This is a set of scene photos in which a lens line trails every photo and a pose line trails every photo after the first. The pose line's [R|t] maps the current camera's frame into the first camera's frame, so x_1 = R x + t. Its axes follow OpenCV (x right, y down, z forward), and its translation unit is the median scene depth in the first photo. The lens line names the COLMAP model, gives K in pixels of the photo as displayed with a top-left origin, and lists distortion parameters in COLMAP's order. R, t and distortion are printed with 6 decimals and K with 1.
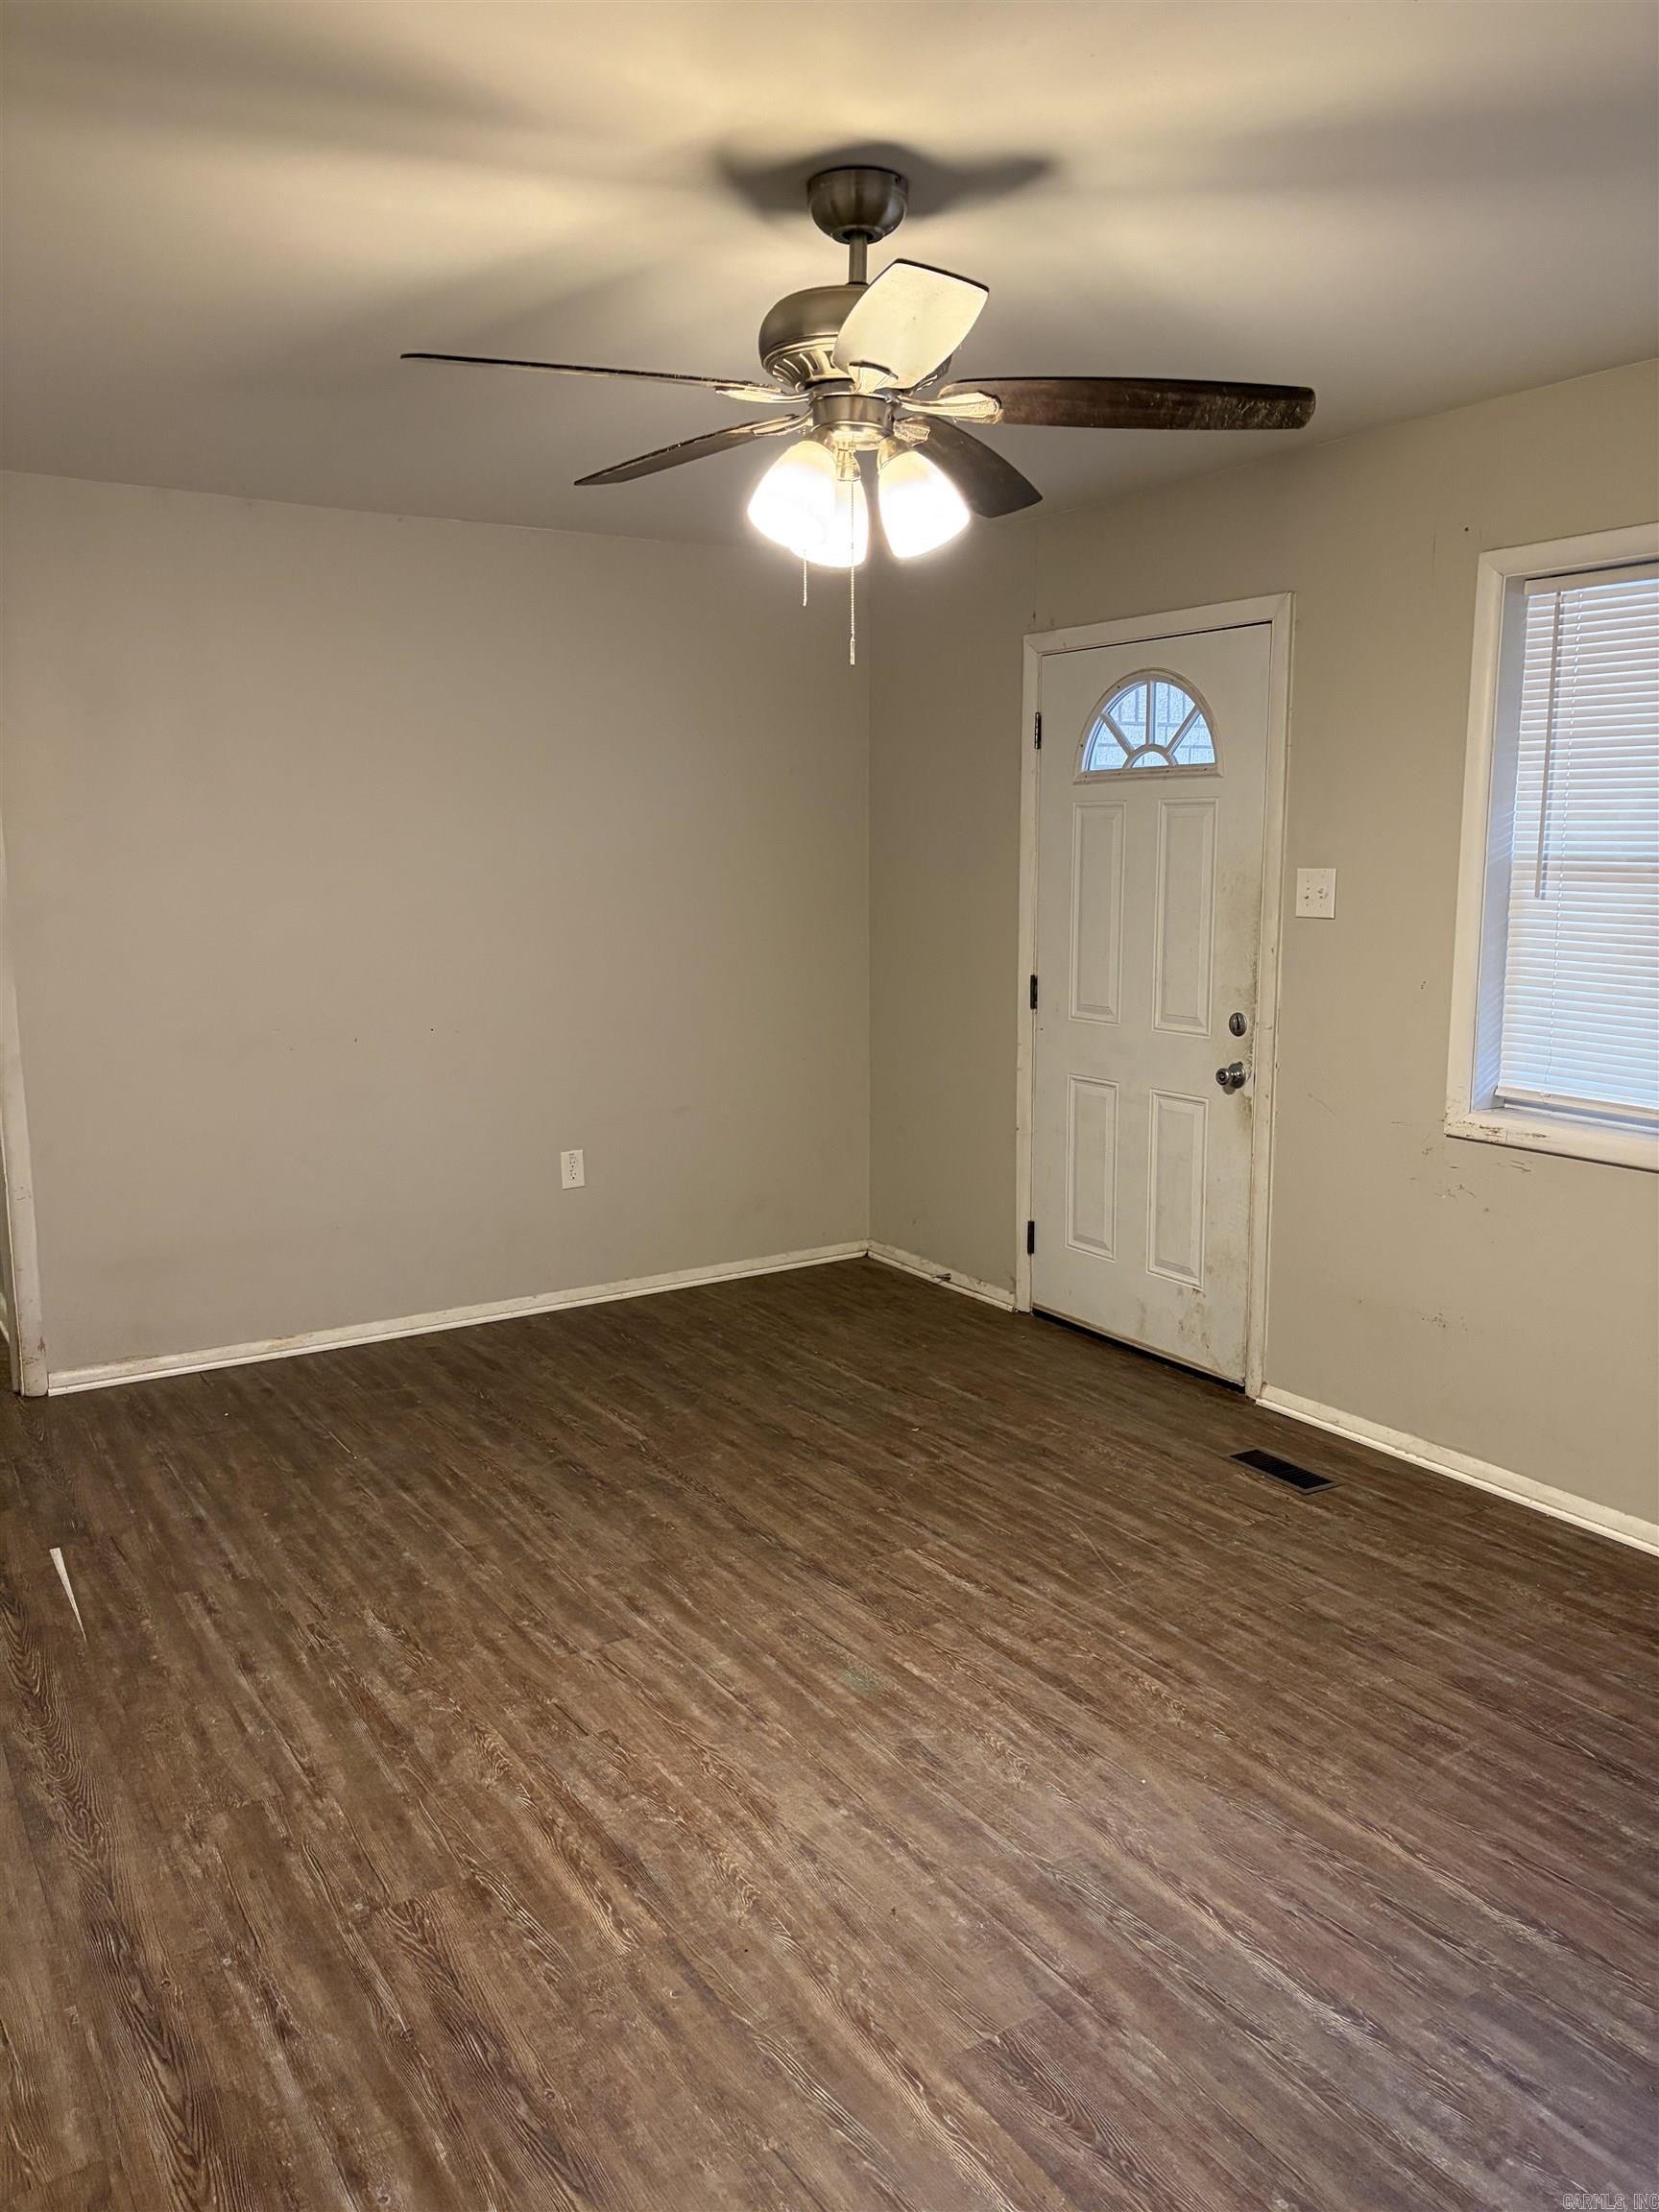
lens RADIAL K [[1661.6, 0, 827.4], [0, 1661.6, 1102.3], [0, 0, 1]] dist [0.041961, -0.039888]
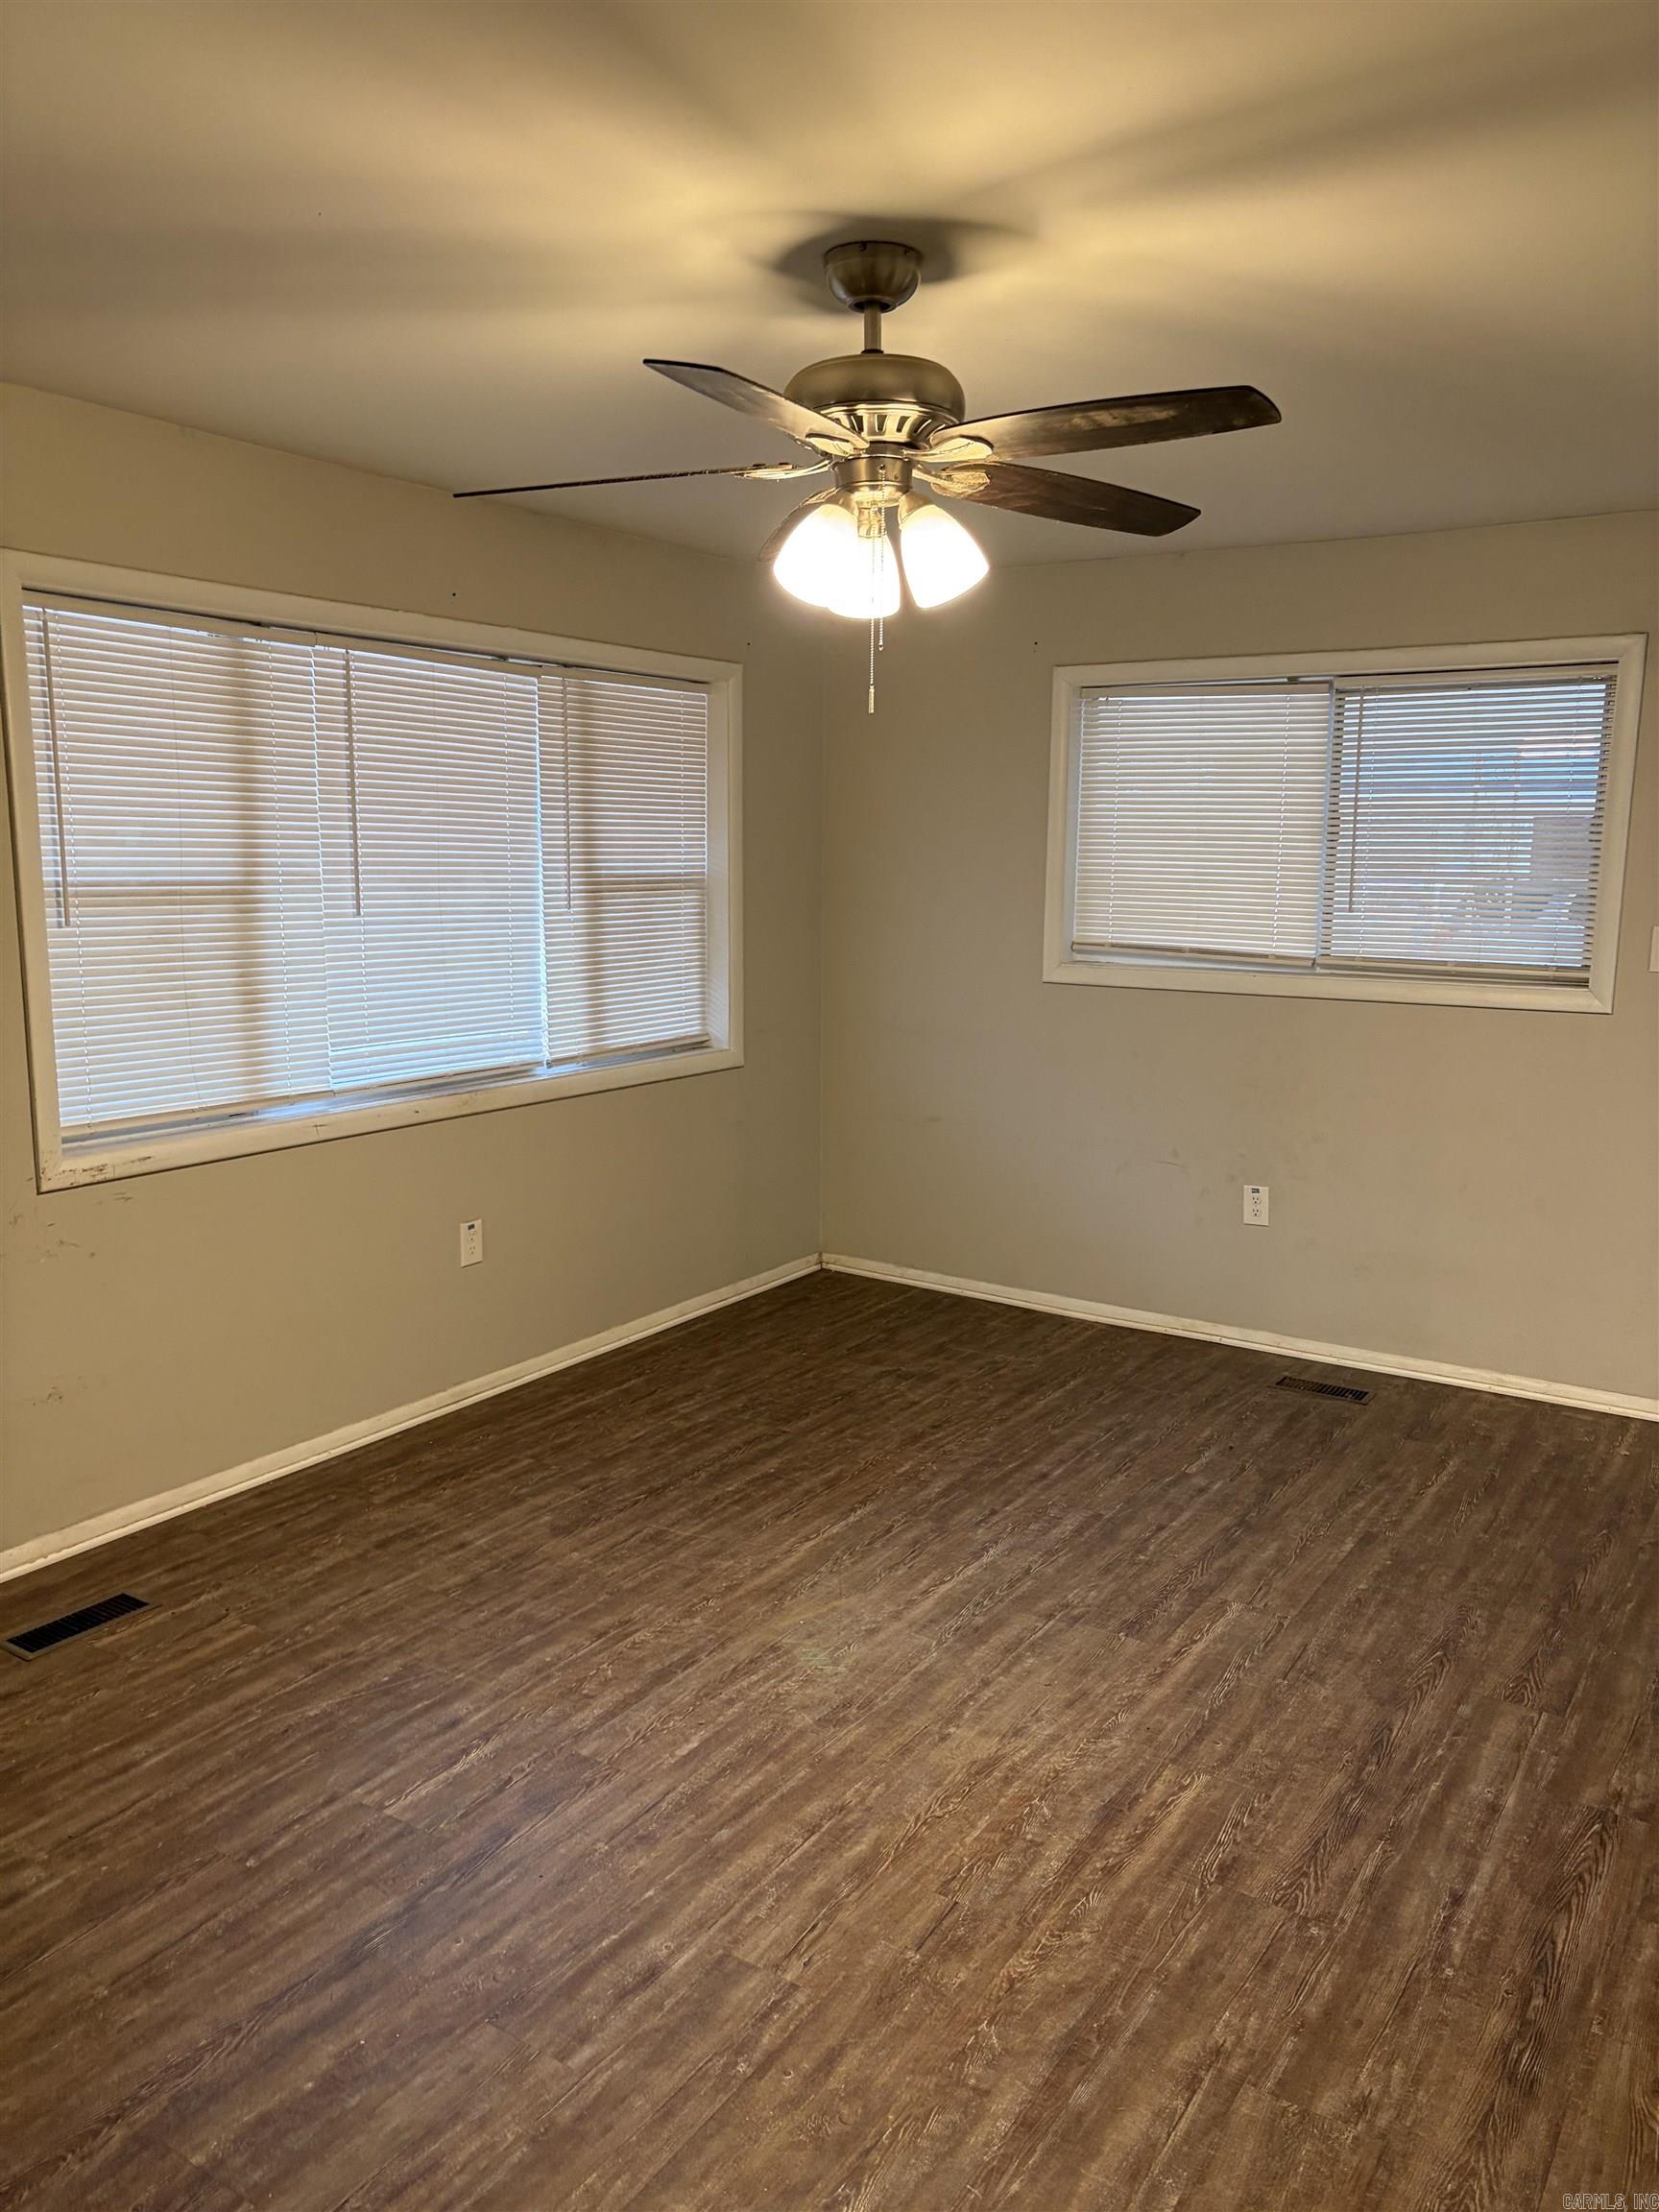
lens RADIAL K [[1661.6, 0, 834.4], [0, 1661.6, 1106.5], [0, 0, 1]] dist [0.041961, -0.039888]
pose [[-0.415739, -0.144728, 0.897895, -0.825037], [0.135880, 0.966293, 0.218667, -0.221461], [-0.899276, 0.212914, -0.382060, 1.271490]]
